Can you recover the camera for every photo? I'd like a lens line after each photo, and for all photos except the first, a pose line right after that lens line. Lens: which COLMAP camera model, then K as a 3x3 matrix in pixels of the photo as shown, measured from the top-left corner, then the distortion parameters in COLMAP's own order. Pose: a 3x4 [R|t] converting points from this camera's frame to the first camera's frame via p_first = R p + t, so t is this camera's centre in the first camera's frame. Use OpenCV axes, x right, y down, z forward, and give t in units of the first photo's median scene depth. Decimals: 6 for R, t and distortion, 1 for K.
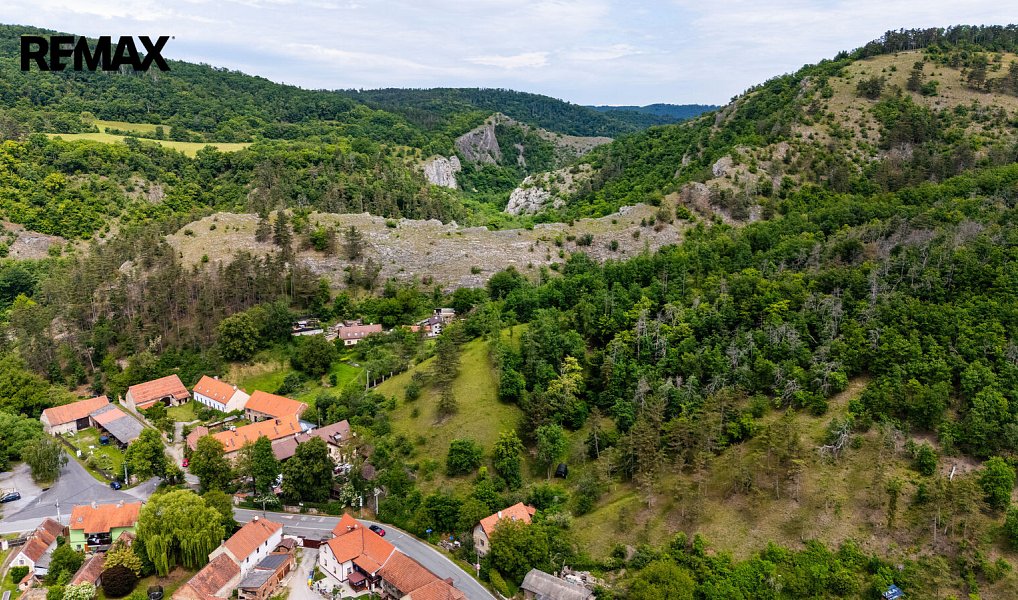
lens RADIAL K [[367.3, 0, 507.6], [0, 367.3, 297.1], [0, 0, 1]] dist [-0.020592, -0.000089]
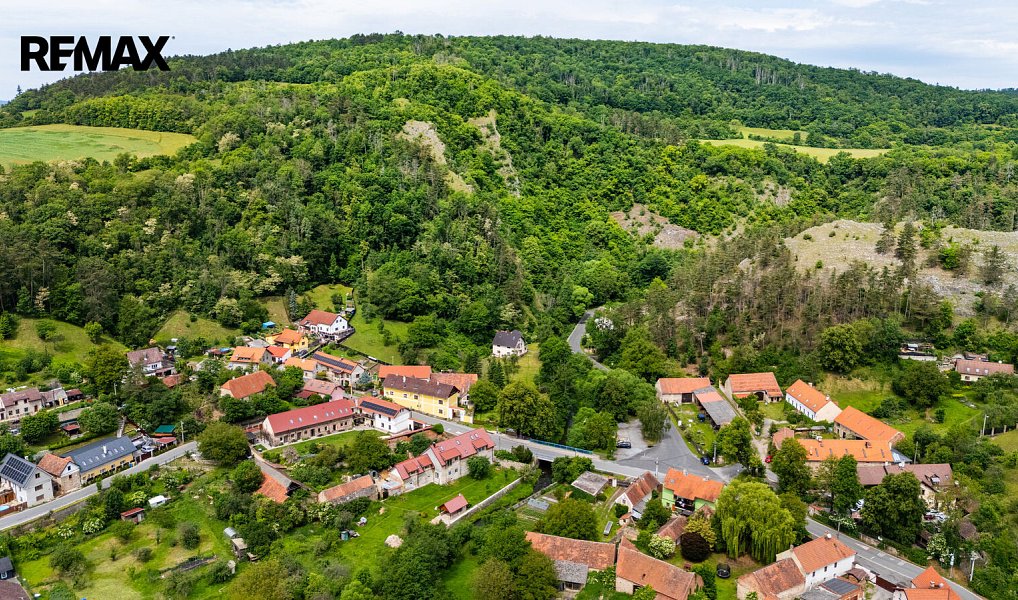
lens RADIAL K [[367.3, 0, 507.6], [0, 367.3, 297.1], [0, 0, 1]] dist [-0.020592, -0.000089]
pose [[0.880402, 0.156581, -0.447632, -1.131417], [-0.158443, 0.986798, 0.033555, 0.085179], [0.446976, 0.041382, 0.893588, -0.271238]]
